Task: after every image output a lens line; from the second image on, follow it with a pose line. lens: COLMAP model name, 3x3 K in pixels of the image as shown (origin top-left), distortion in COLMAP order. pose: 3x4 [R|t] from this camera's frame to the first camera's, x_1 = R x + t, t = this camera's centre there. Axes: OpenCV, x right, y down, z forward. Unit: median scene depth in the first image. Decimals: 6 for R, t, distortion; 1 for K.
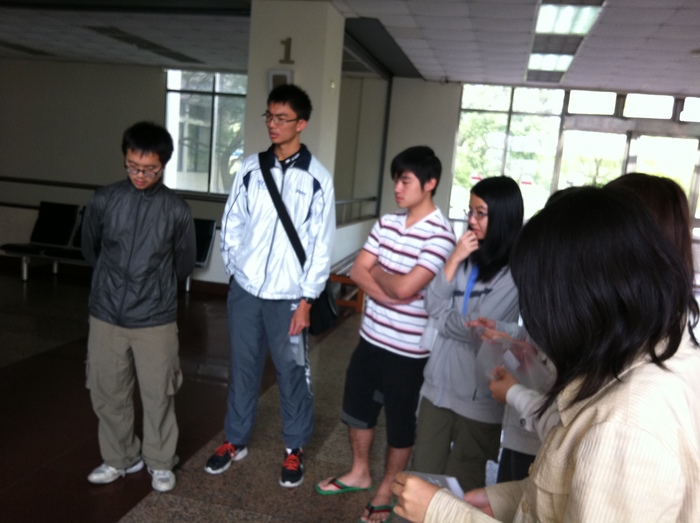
lens RADIAL K [[640.4, 0, 350.0], [0, 640.4, 261.5], [0, 0, 1]] dist [-0.003545, -0.002371]
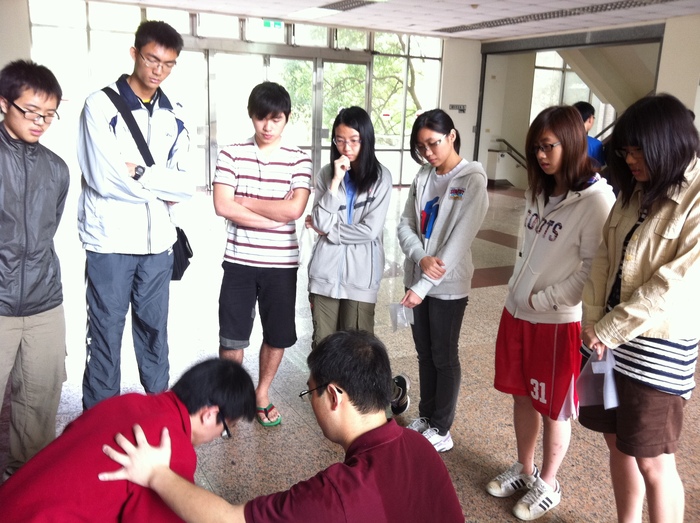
lens RADIAL K [[640.4, 0, 350.0], [0, 640.4, 261.5], [0, 0, 1]] dist [-0.003545, -0.002371]
pose [[0.707629, -0.224746, 0.669888, -0.596745], [0.134135, 0.973554, 0.184933, -0.063730], [-0.693735, -0.041009, 0.719062, 0.105634]]
